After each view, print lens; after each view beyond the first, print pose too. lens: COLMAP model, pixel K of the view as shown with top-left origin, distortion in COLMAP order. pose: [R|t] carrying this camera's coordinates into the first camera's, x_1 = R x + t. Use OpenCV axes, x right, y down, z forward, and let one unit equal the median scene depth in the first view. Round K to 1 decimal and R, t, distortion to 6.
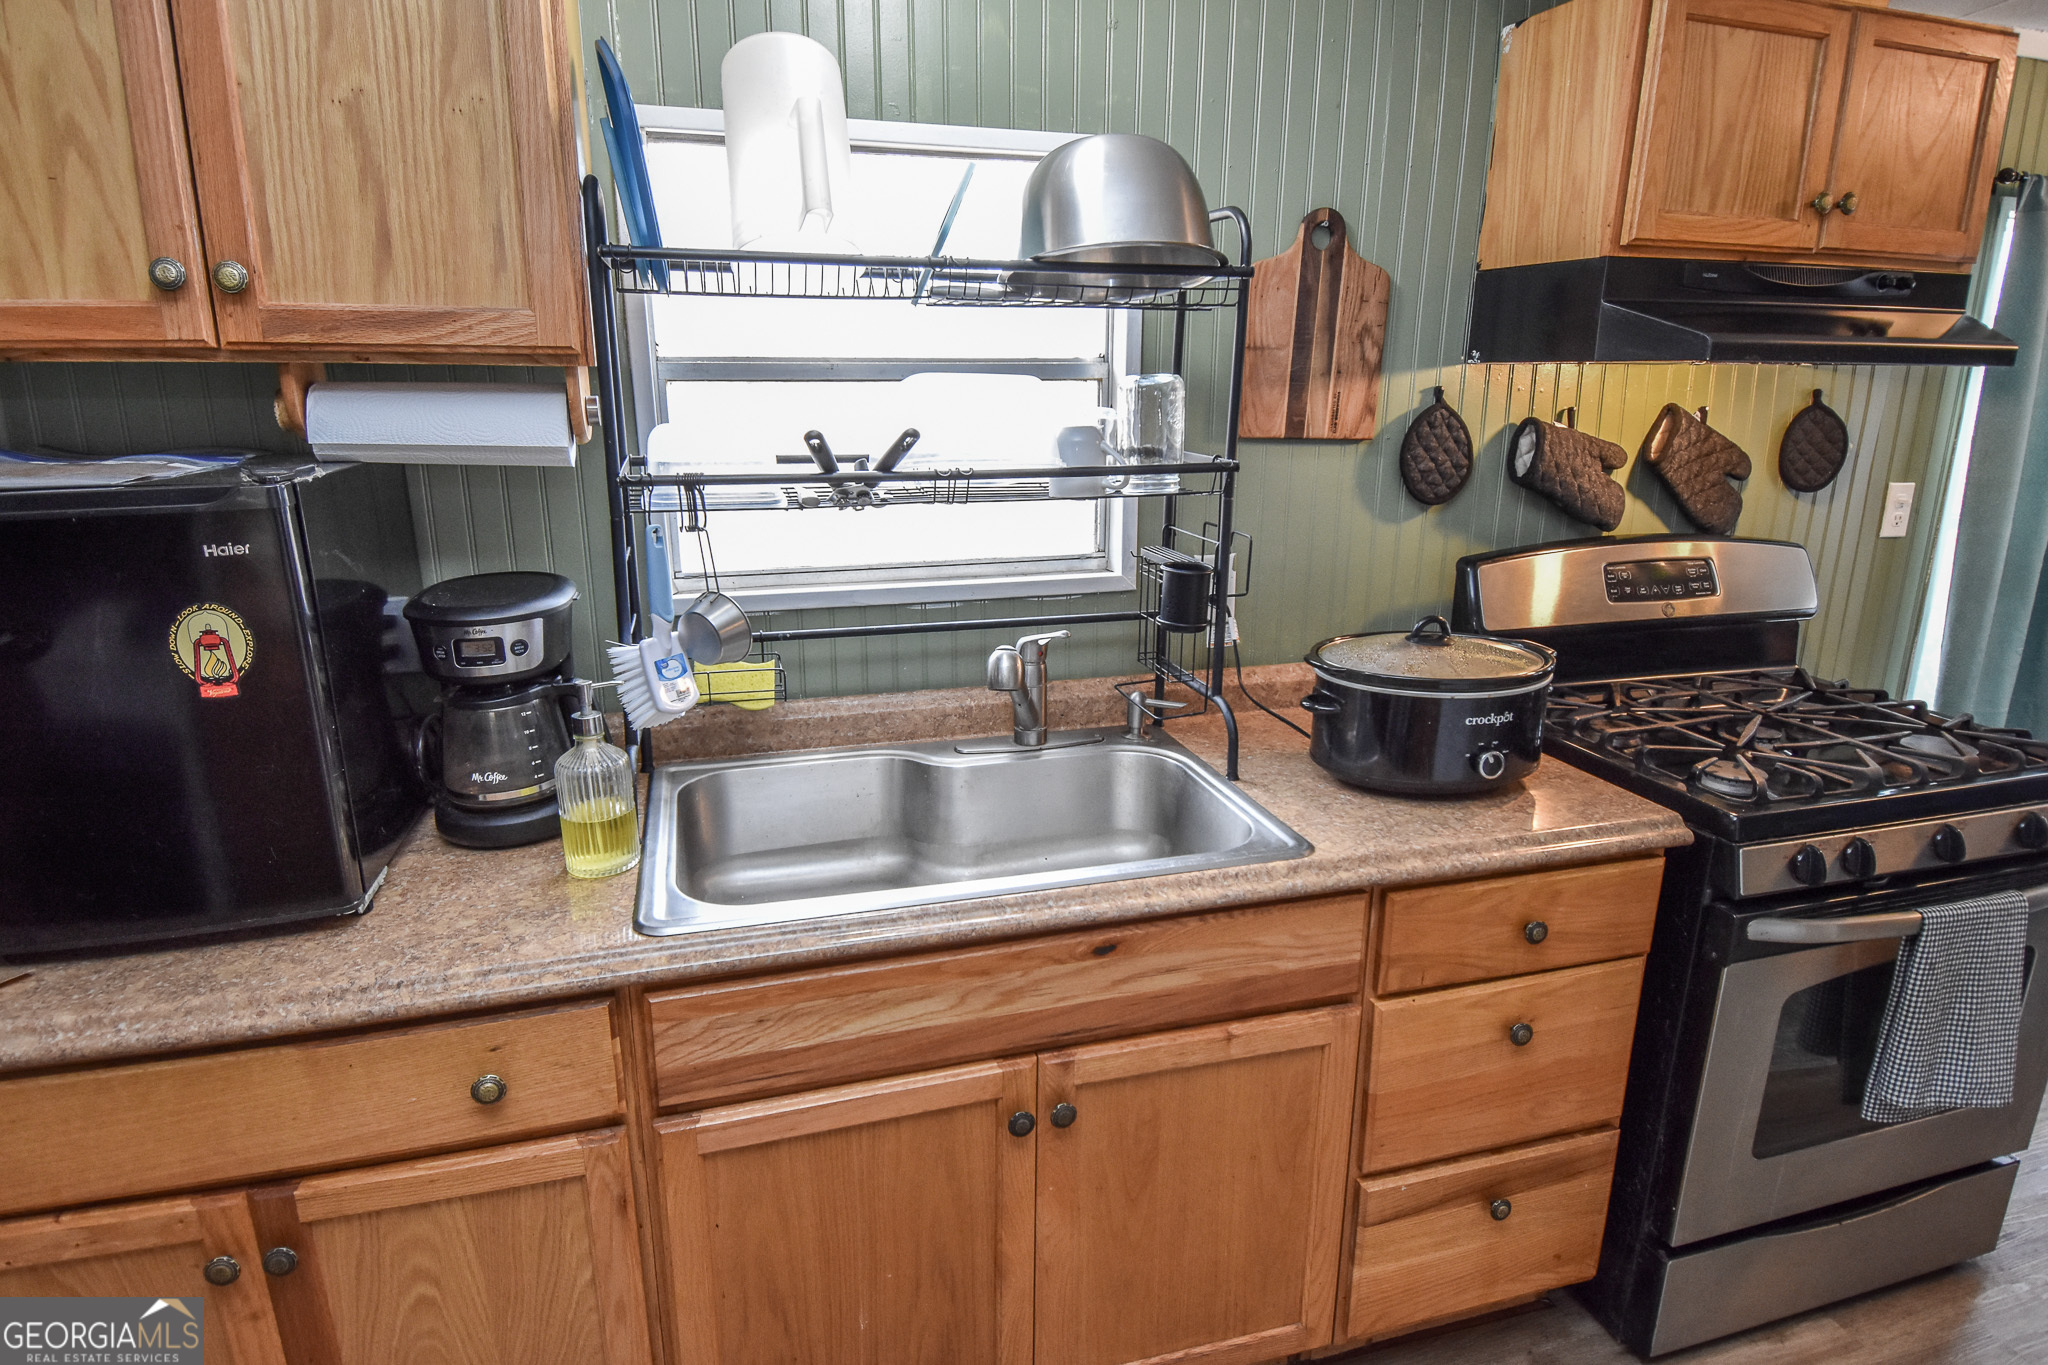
lens RADIAL K [[1070.9, 0, 1021.8], [0, 1070.9, 674.5], [0, 0, 1]] dist [0.045273, -0.049446]
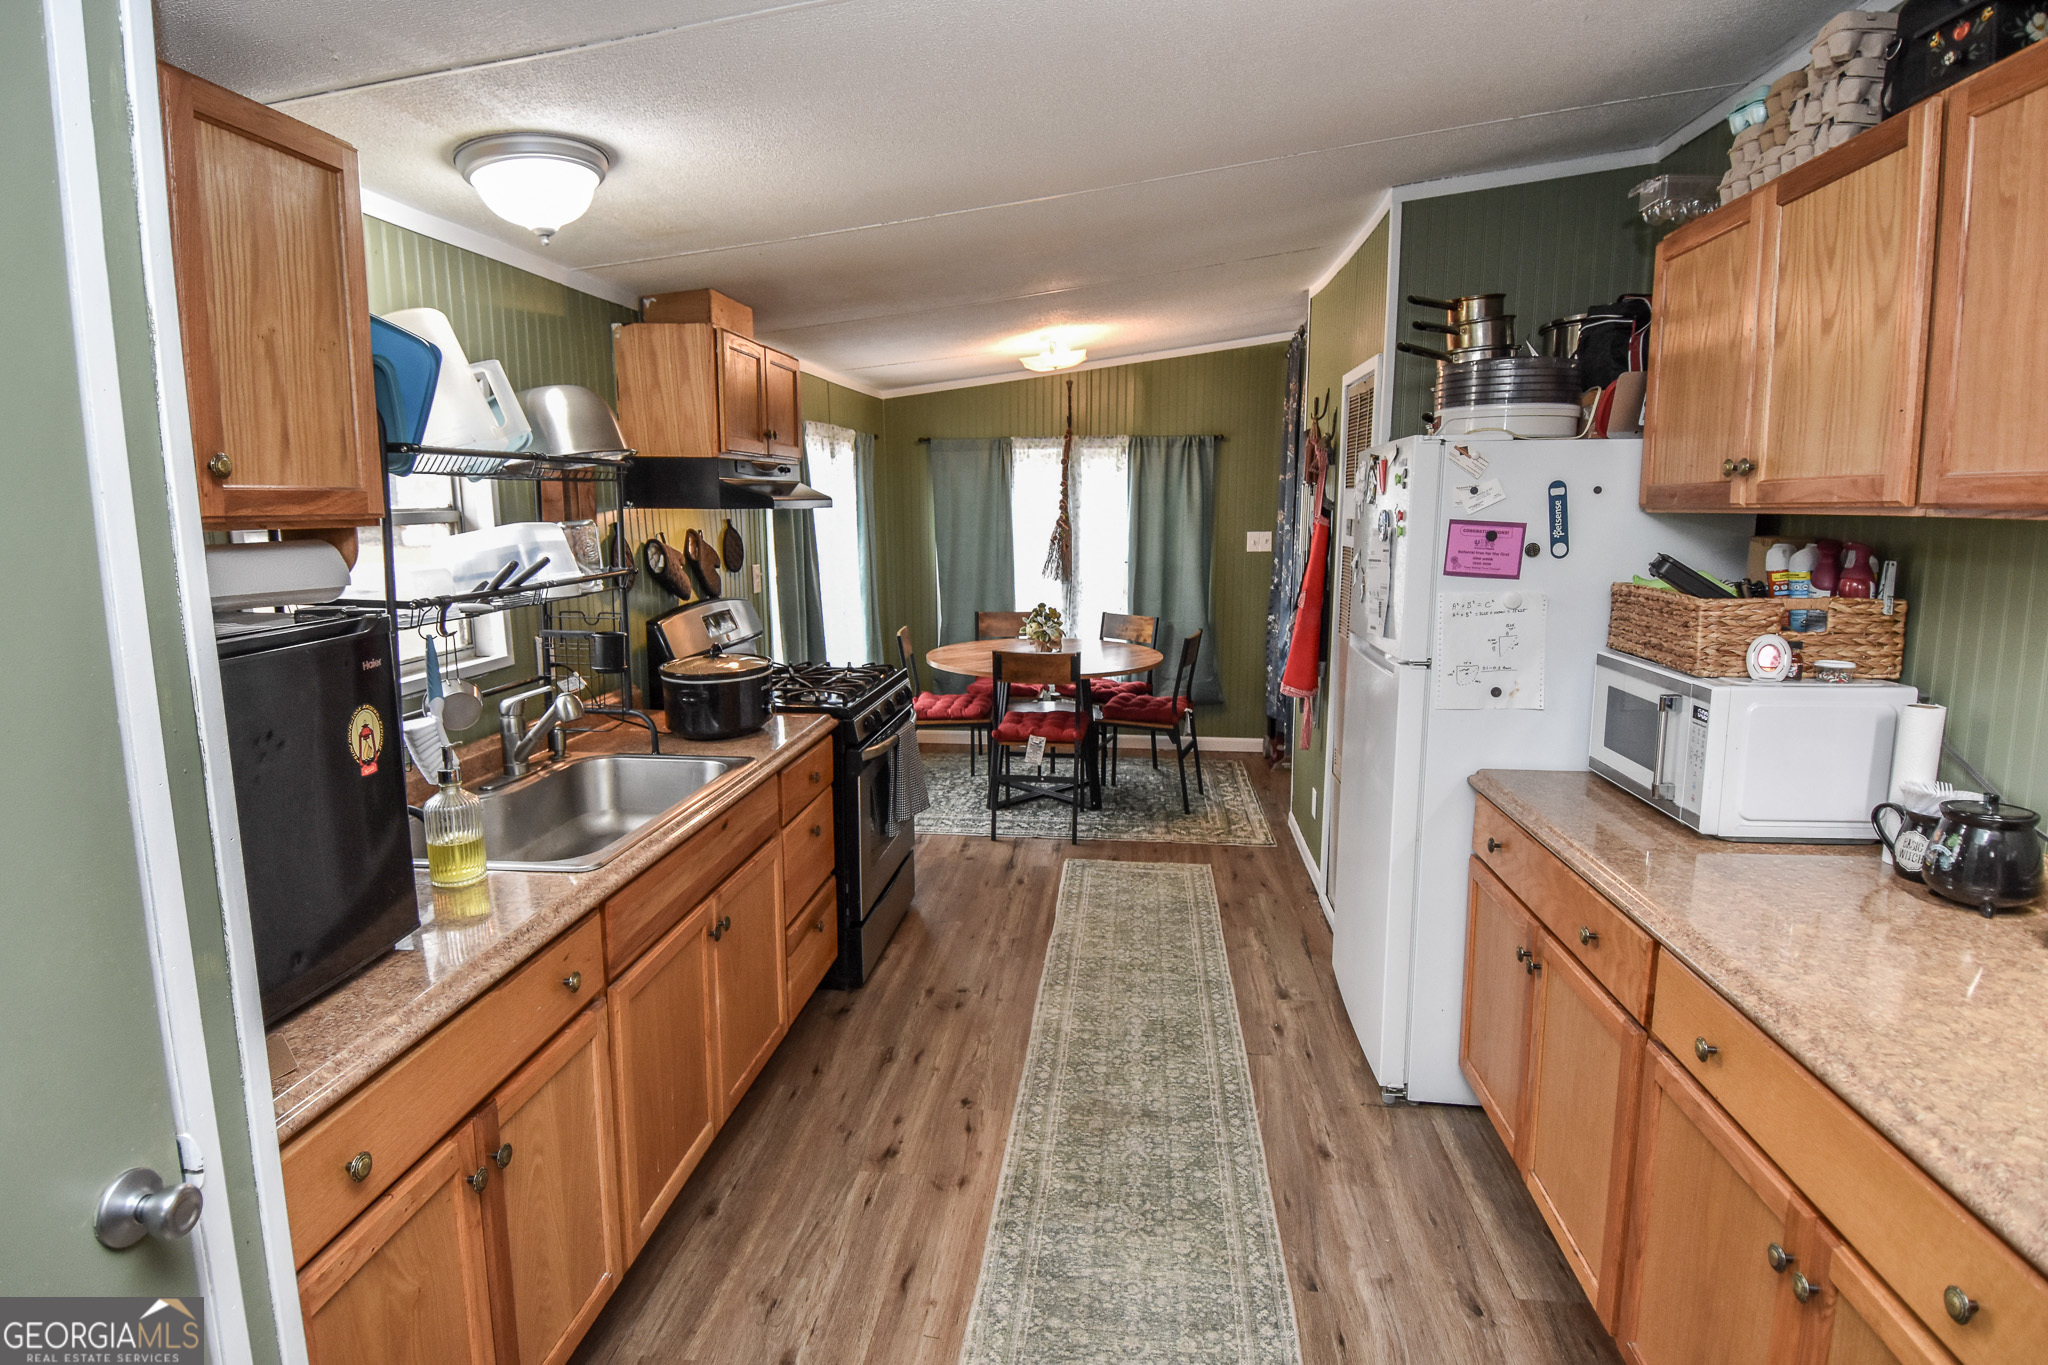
lens RADIAL K [[1070.9, 0, 1021.8], [0, 1070.9, 674.5], [0, 0, 1]] dist [0.045273, -0.049446]
pose [[0.367186, -0.153023, 0.917474, -1.491791], [0.245051, 0.967443, 0.063284, 0.013046], [-0.897287, 0.201590, 0.392730, -0.259317]]
